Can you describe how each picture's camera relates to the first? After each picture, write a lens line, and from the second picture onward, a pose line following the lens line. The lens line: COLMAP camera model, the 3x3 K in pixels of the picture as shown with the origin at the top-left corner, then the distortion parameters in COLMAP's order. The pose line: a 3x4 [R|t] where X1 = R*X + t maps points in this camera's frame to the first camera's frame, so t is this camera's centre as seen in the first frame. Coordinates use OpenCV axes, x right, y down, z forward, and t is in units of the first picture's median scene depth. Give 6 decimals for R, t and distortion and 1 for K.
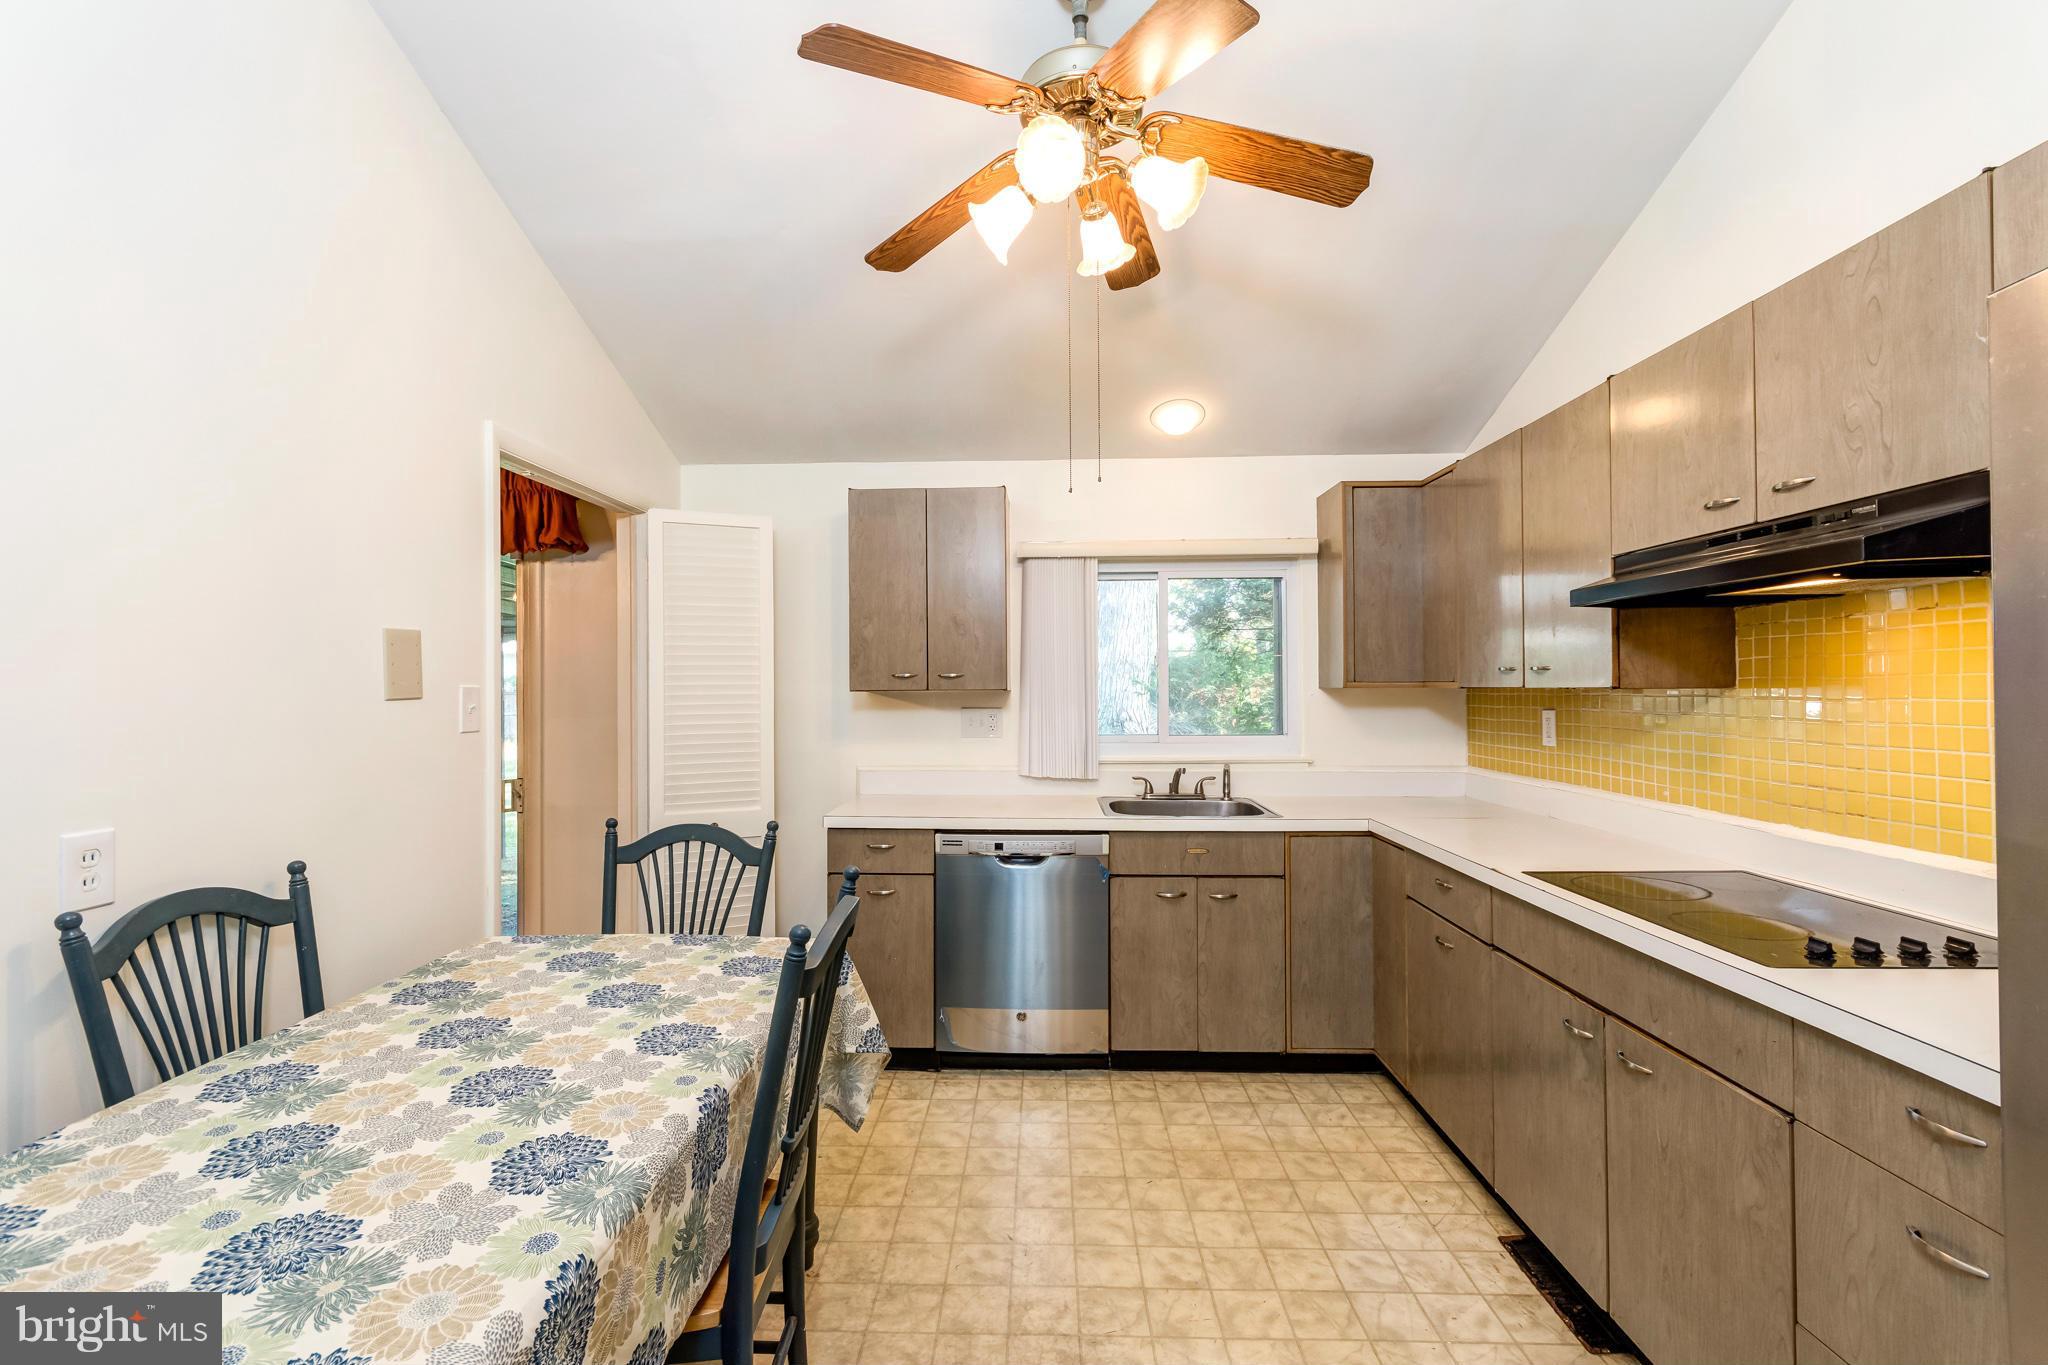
lens RADIAL K [[884.2, 0, 1018.8], [0, 884.2, 688.1], [0, 0, 1]] dist [0.004102, -0.000179]
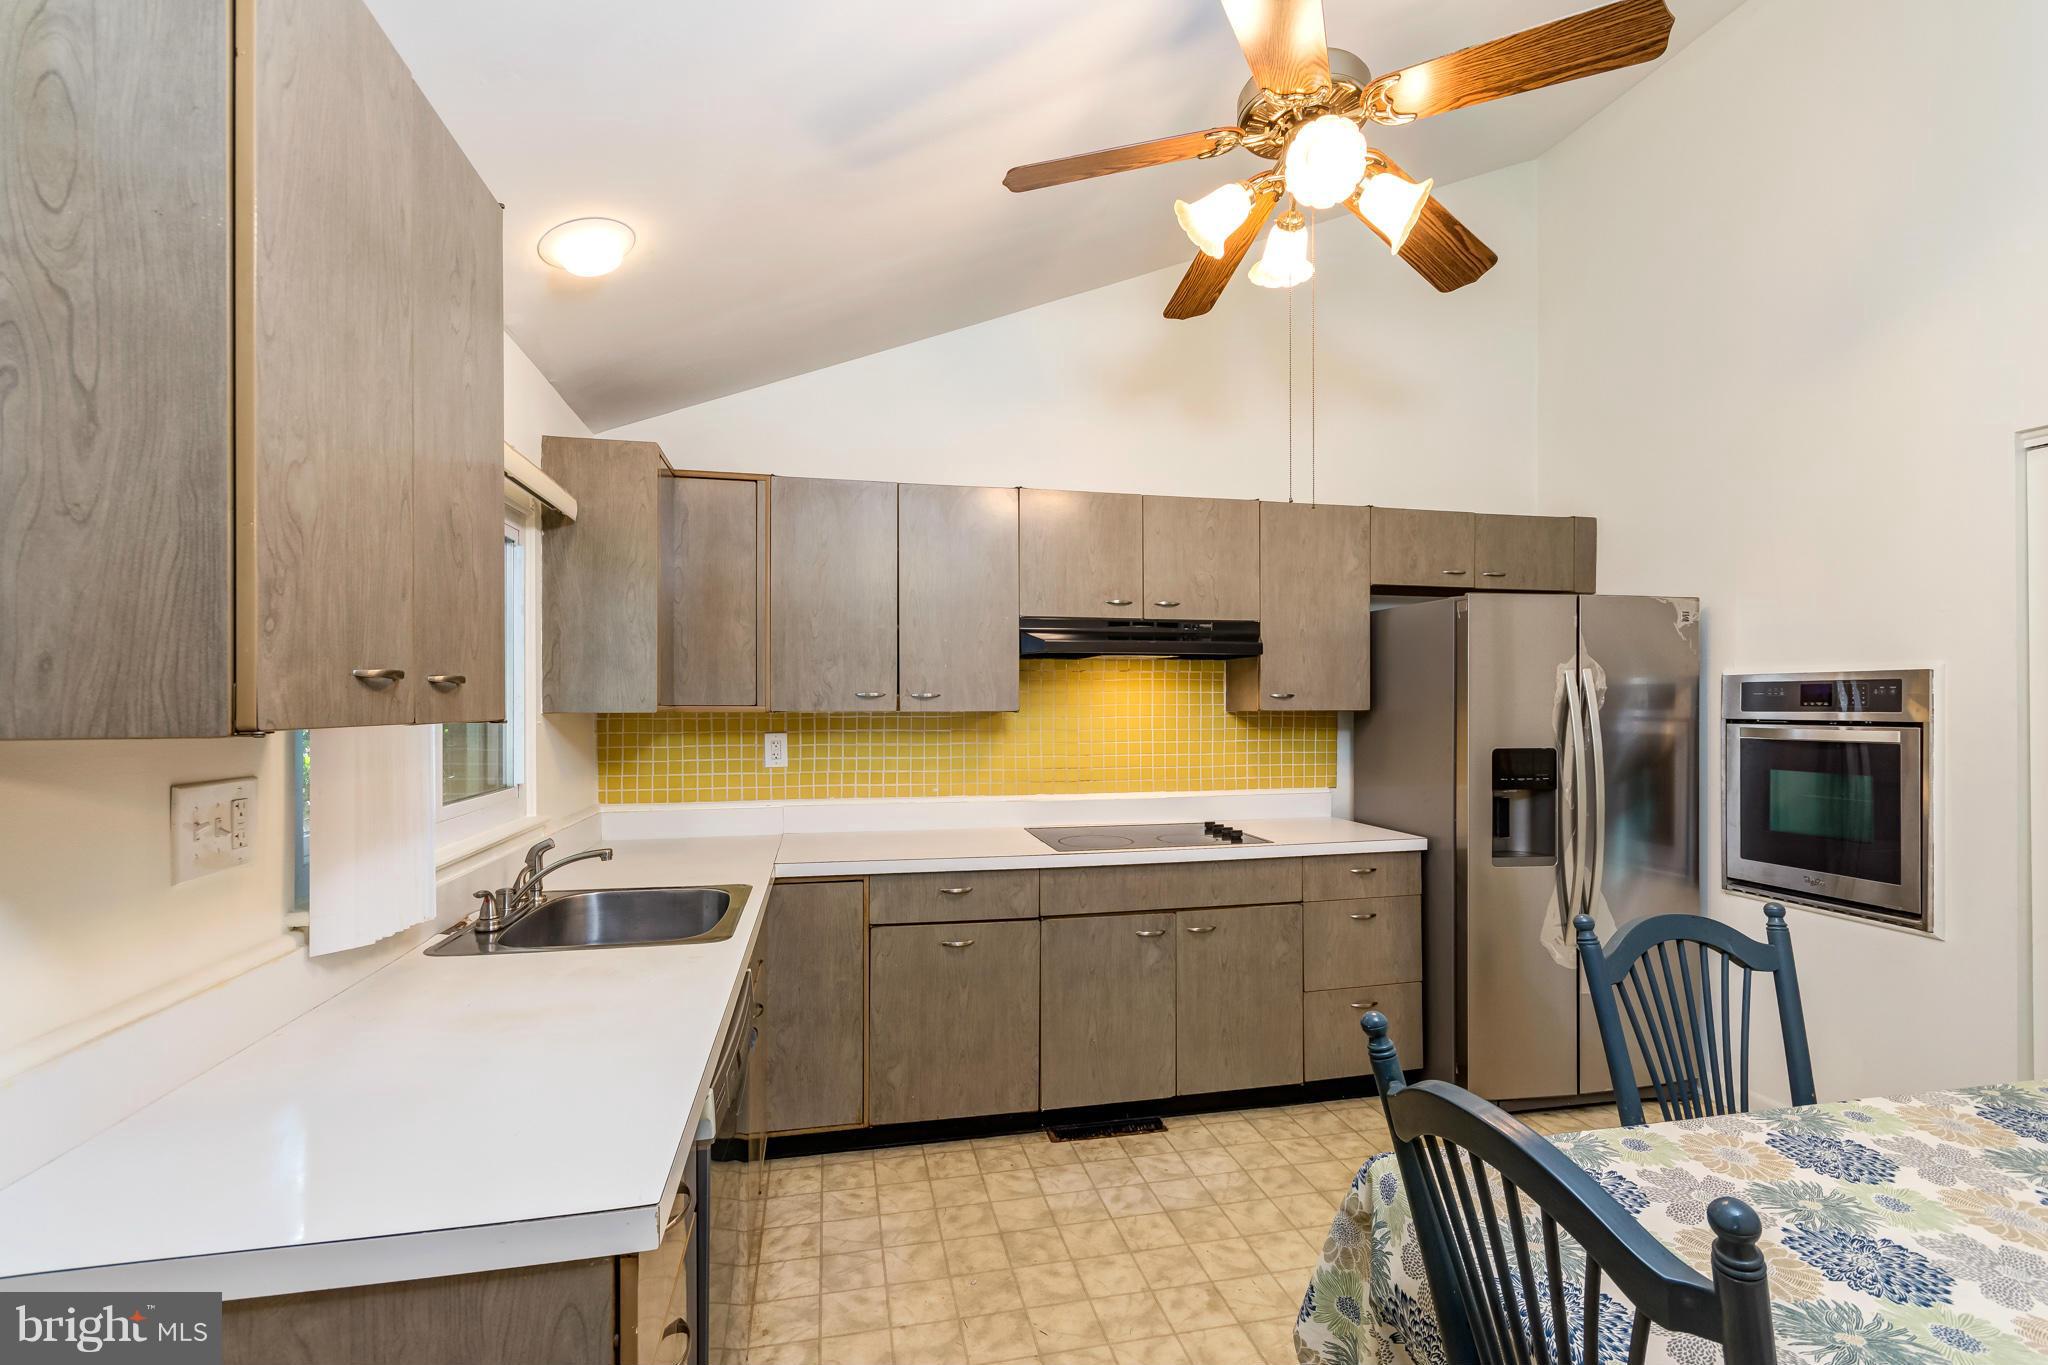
lens RADIAL K [[906.5, 0, 1021.0], [0, 906.5, 705.9], [0, 0, 1]] dist [0.007812, -0.000222]
pose [[-0.235544, 0.000878, 0.971863, -0.790286], [0.003816, 0.999993, 0.000021, -0.010257], [-0.971856, 0.003714, -0.235546, 1.480746]]
